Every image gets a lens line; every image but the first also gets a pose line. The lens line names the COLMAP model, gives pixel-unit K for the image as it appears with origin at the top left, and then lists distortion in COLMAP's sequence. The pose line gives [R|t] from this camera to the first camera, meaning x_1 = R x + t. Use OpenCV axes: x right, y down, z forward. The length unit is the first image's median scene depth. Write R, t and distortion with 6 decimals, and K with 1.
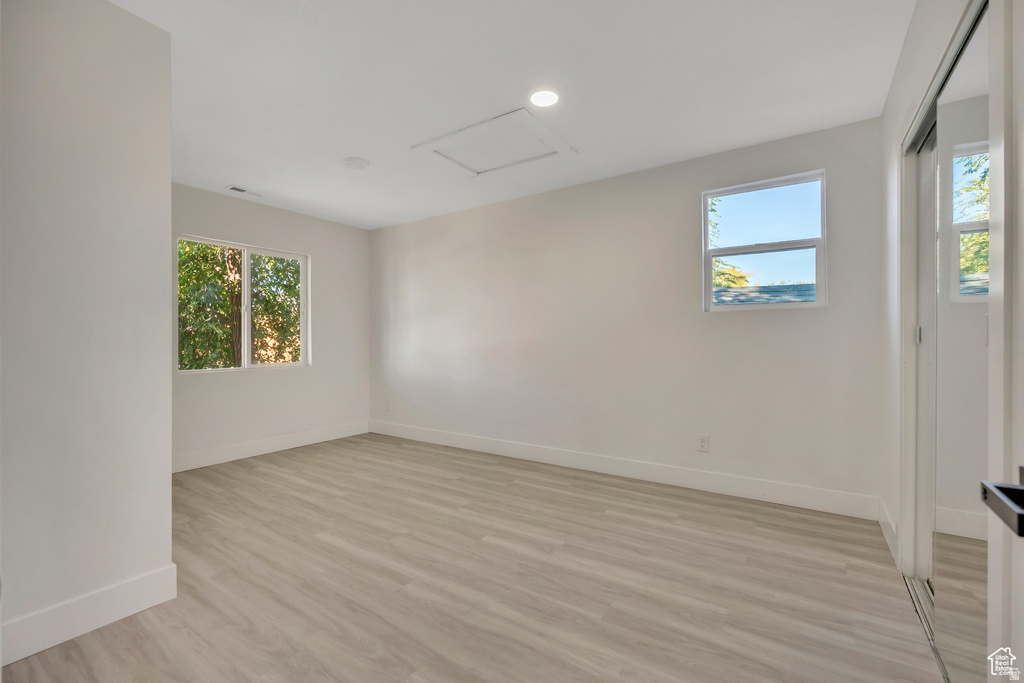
lens RADIAL K [[436.9, 0, 513.2], [0, 436.9, 344.3], [0, 0, 1]] dist [-0.008607, 0.001253]
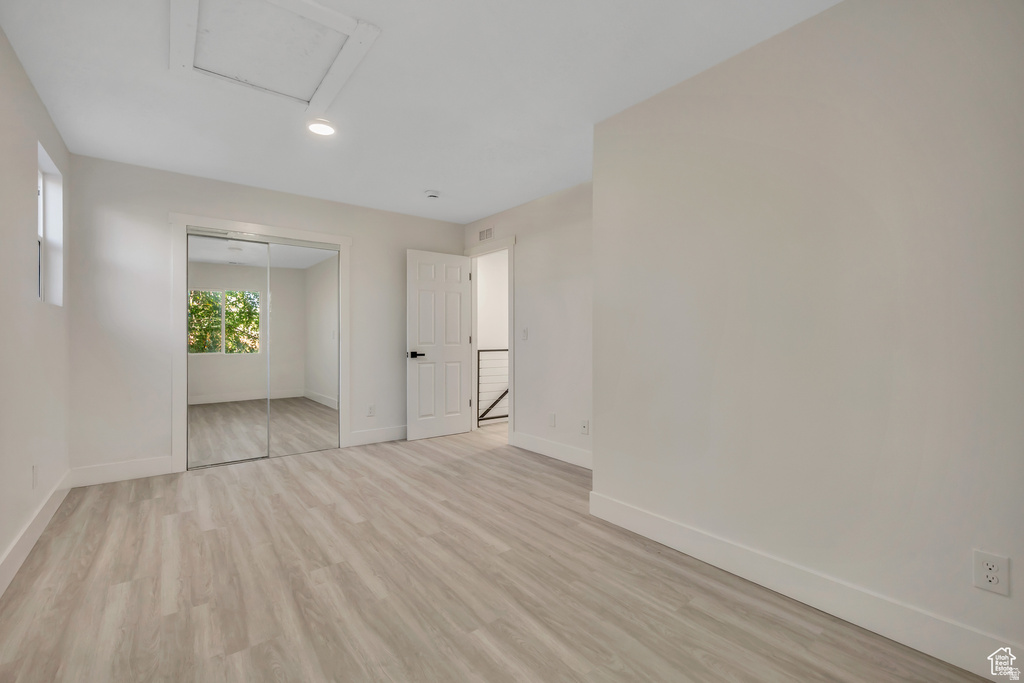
lens RADIAL K [[436.9, 0, 509.9], [0, 436.9, 334.6], [0, 0, 1]] dist [-0.008607, 0.001253]
pose [[-0.948679, 0.002637, 0.316229, -0.738425], [0.004272, 0.999981, 0.004475, -0.021242], [-0.316212, 0.005596, -0.948672, 1.852147]]
